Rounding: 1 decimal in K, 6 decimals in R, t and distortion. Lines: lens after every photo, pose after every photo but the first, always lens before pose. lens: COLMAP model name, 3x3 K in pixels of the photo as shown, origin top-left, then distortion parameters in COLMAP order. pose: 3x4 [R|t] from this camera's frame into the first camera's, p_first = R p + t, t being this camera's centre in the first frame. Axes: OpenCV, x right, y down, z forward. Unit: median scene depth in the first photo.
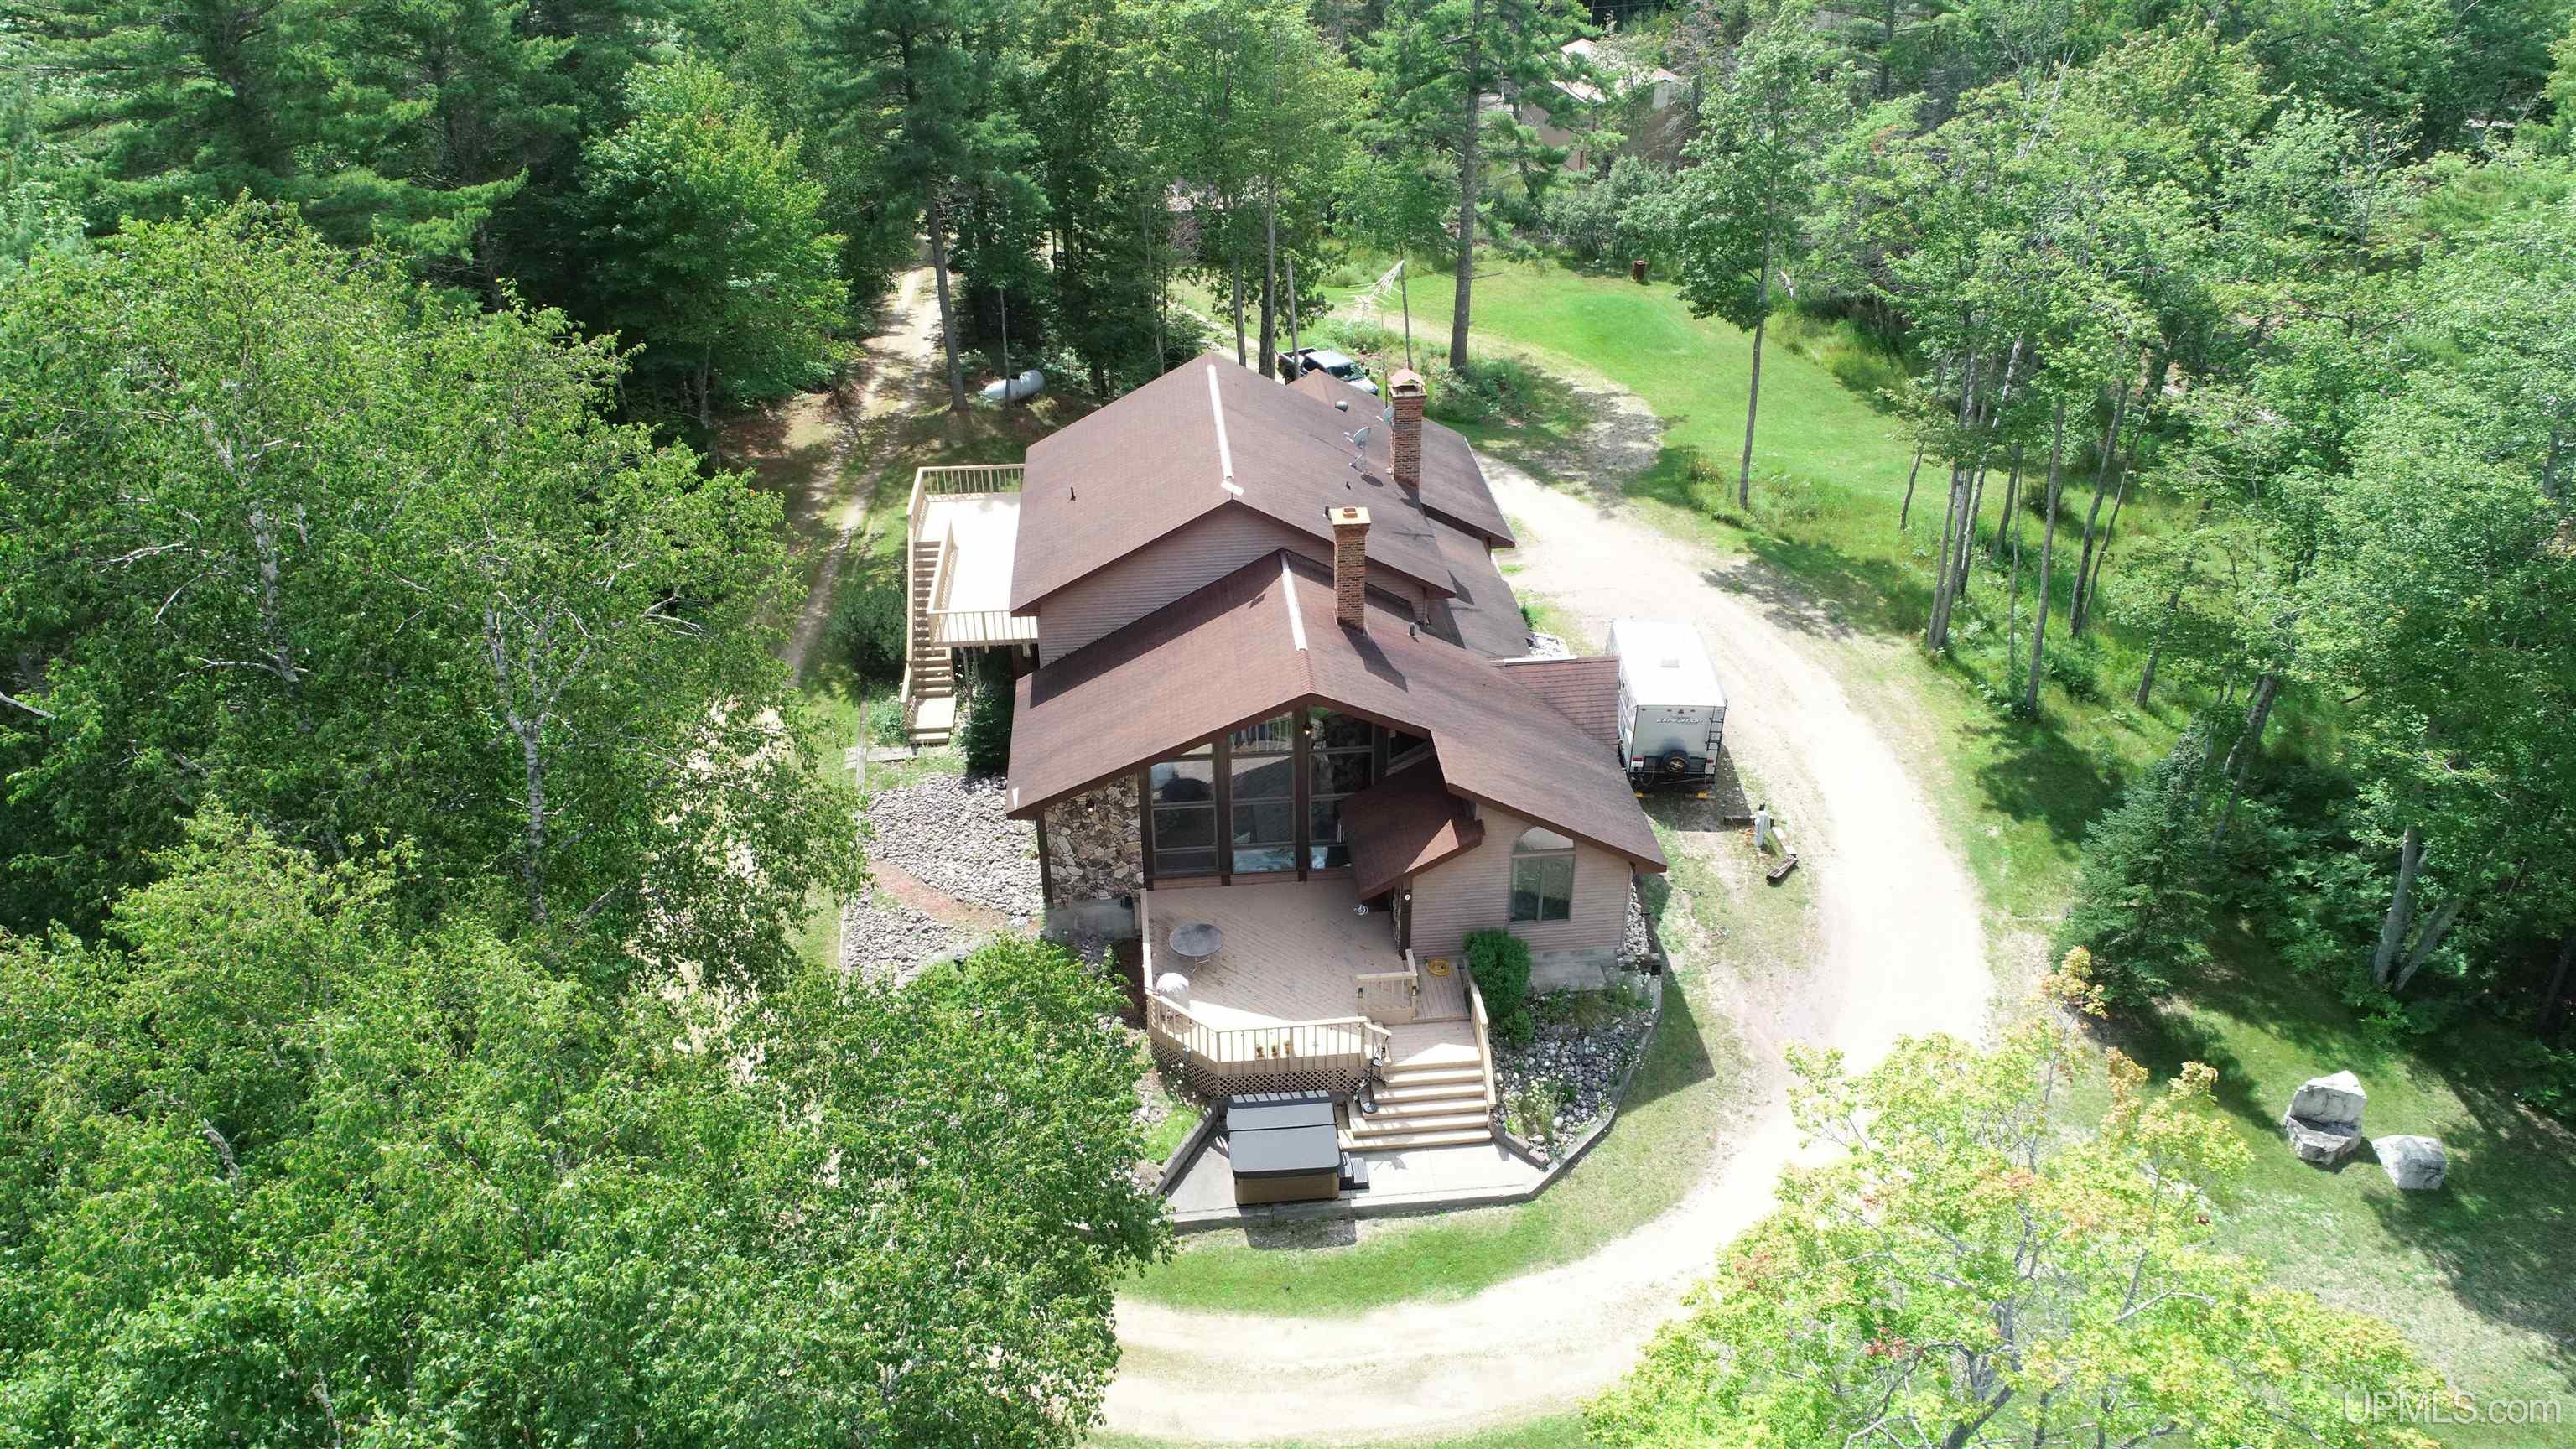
lens RADIAL K [[1723.2, 0, 1284.1], [0, 1723.2, 727.8], [0, 0, 1]] dist [-0.008333, 0.003568]
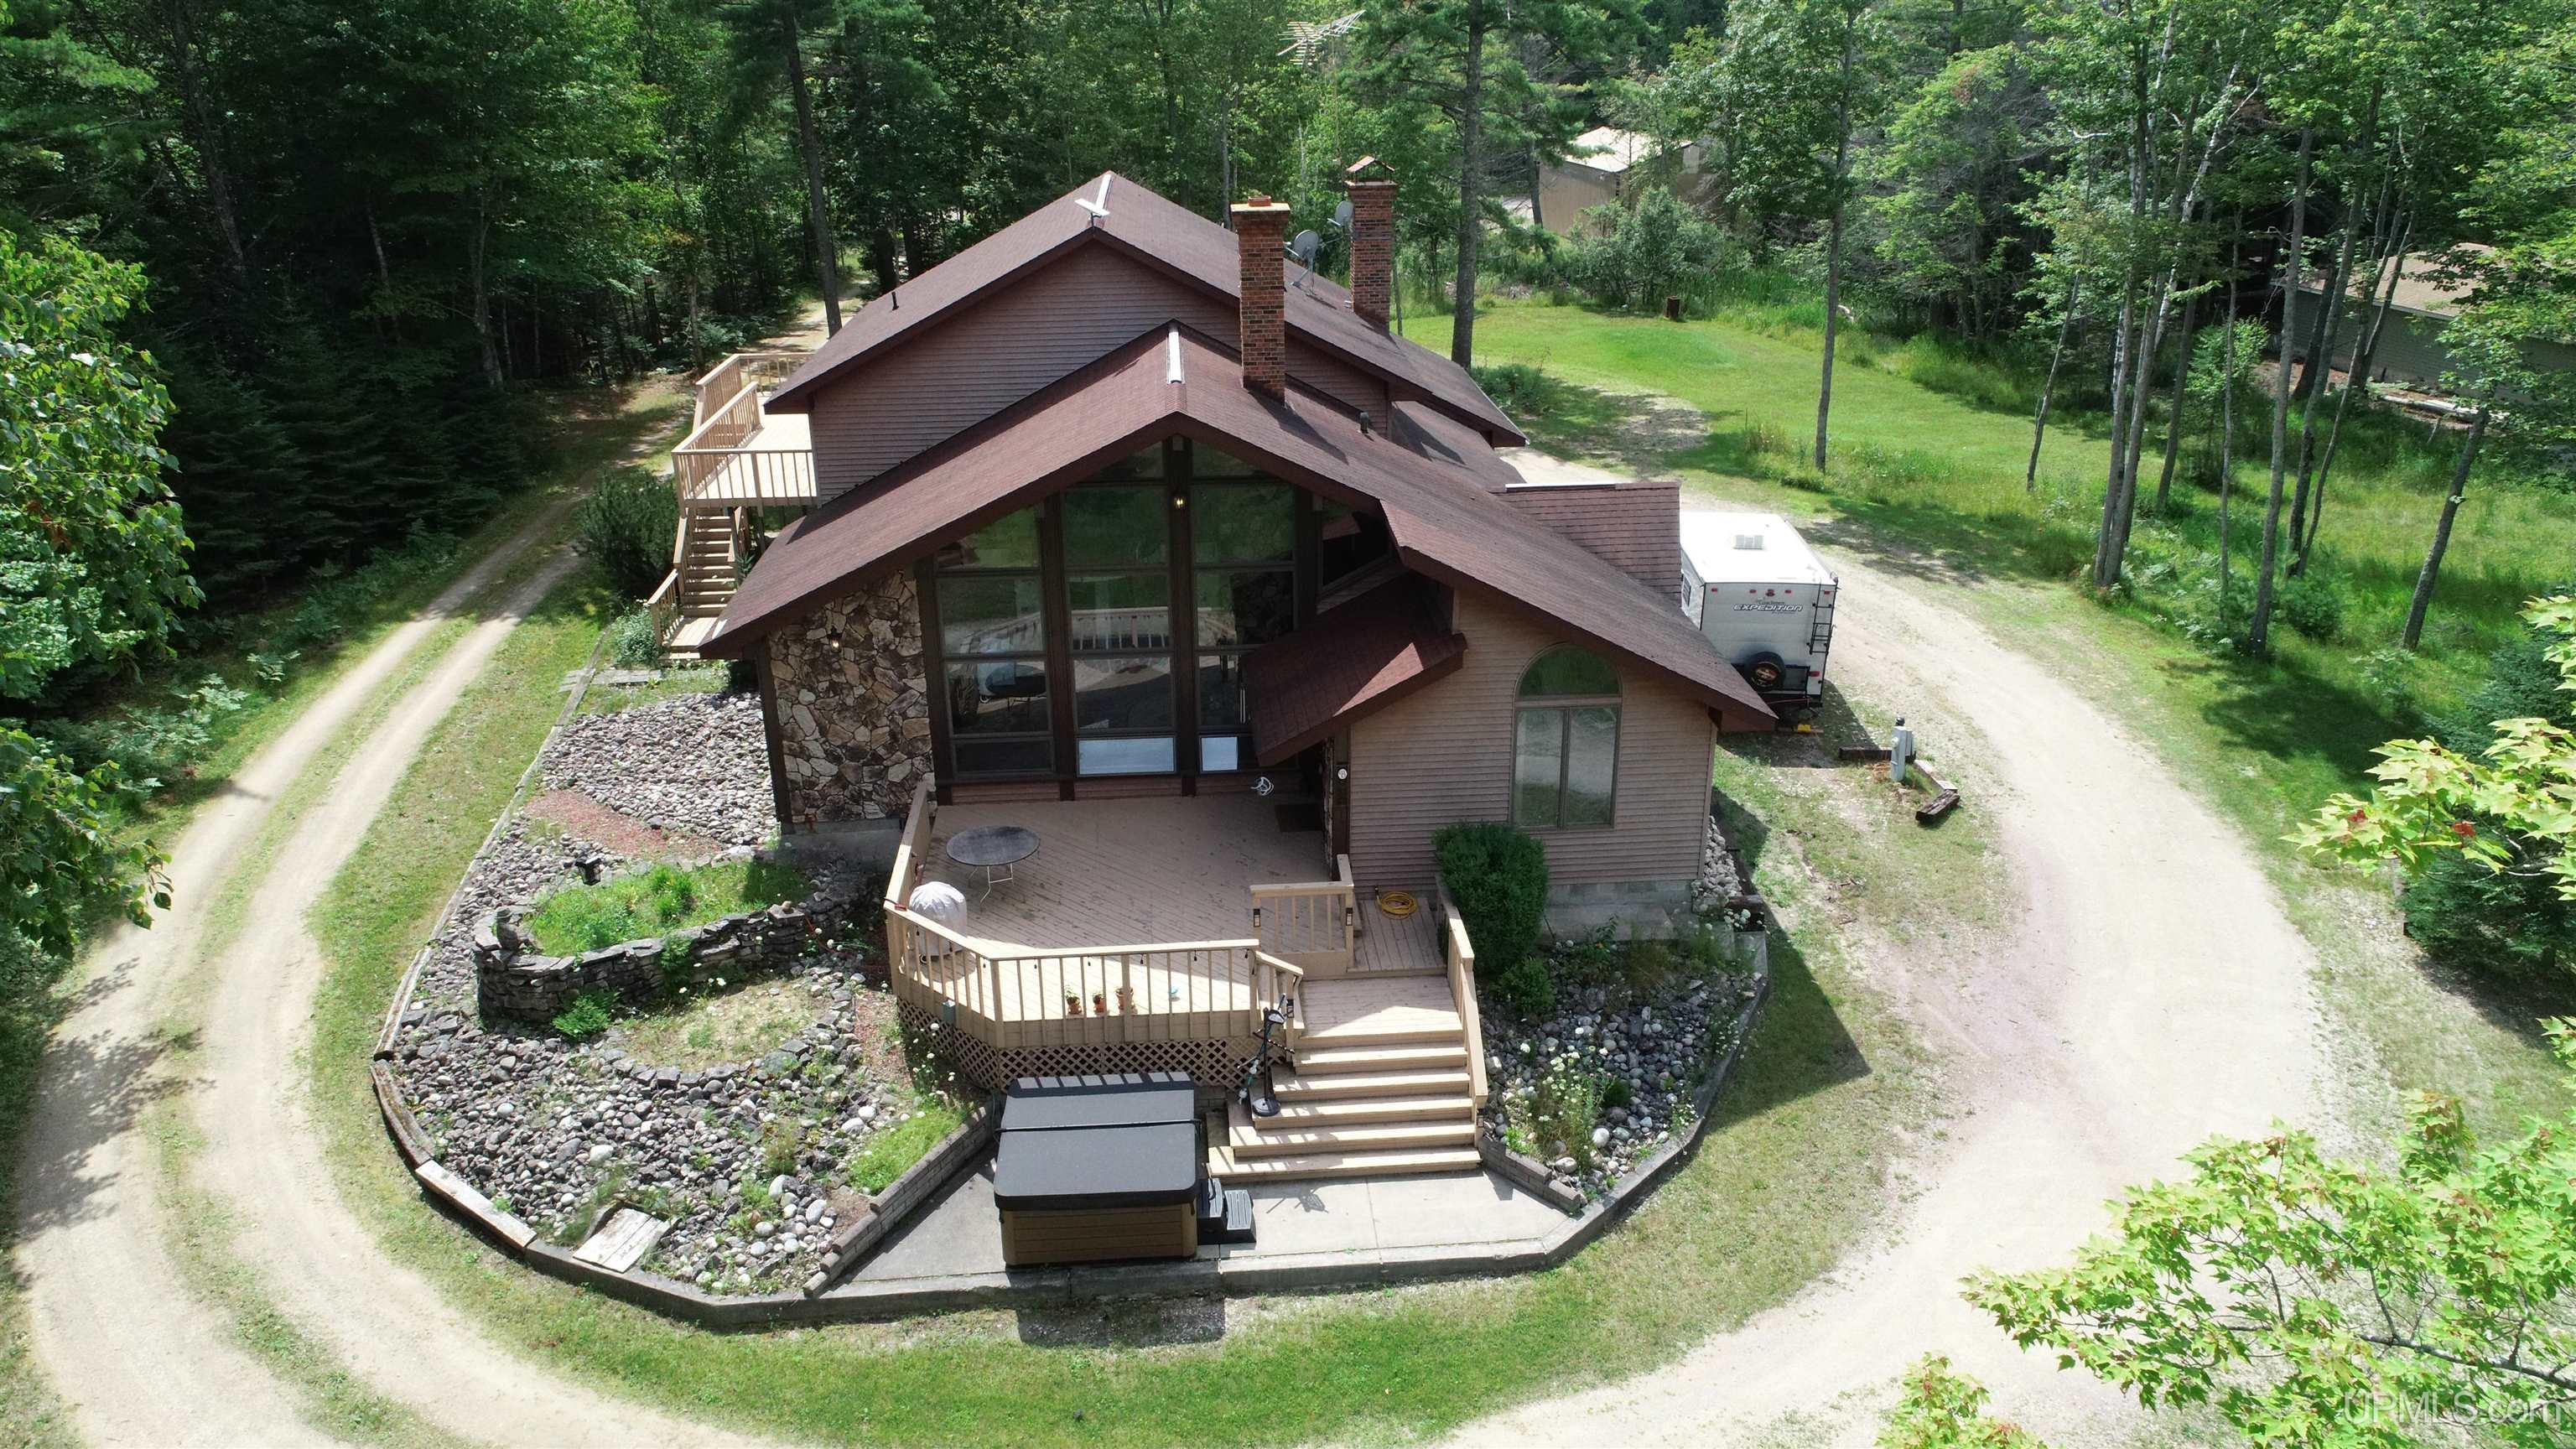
lens RADIAL K [[1723.2, 0, 1286.9], [0, 1723.2, 729.9], [0, 0, 1]] dist [-0.008333, 0.003568]
pose [[0.999875, 0.005707, -0.014772, 0.056960], [-0.007739, 0.989919, -0.141423, 0.157140], [0.013816, 0.141520, 0.989839, 0.374656]]
